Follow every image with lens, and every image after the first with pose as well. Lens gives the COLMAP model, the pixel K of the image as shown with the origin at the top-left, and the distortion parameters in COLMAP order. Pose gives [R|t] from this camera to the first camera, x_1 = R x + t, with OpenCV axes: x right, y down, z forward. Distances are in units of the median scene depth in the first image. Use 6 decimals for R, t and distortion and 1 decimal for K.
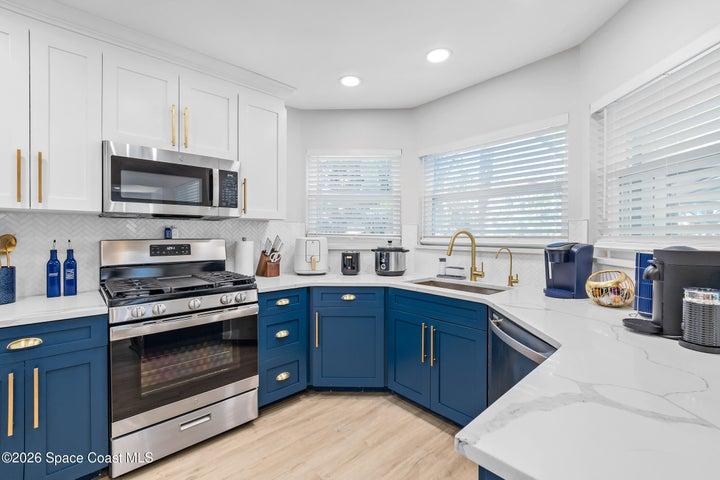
lens RADIAL K [[315.5, 0, 365.8], [0, 315.5, 236.2], [0, 0, 1]] dist [-0.006735, 0.001113]
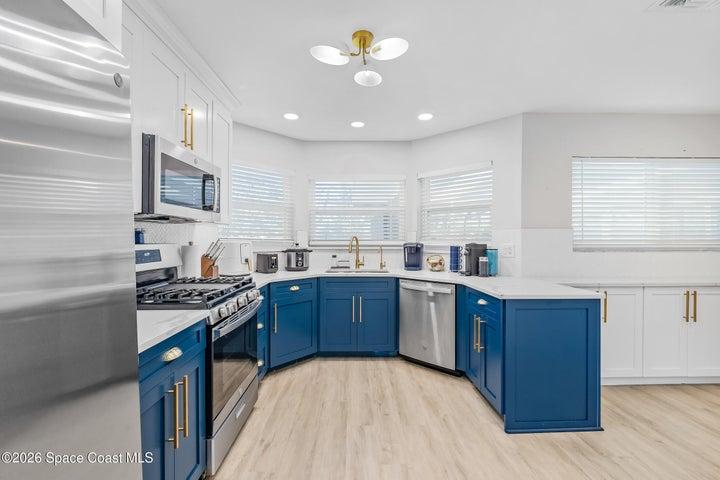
lens RADIAL K [[315.5, 0, 365.0], [0, 315.5, 238.6], [0, 0, 1]] dist [-0.006735, 0.001113]
pose [[0.644615, 0.000159, 0.764508, -0.902761], [0.006201, 0.999966, -0.005437, 0.003465], [-0.764483, 0.008246, 0.644592, -0.033855]]
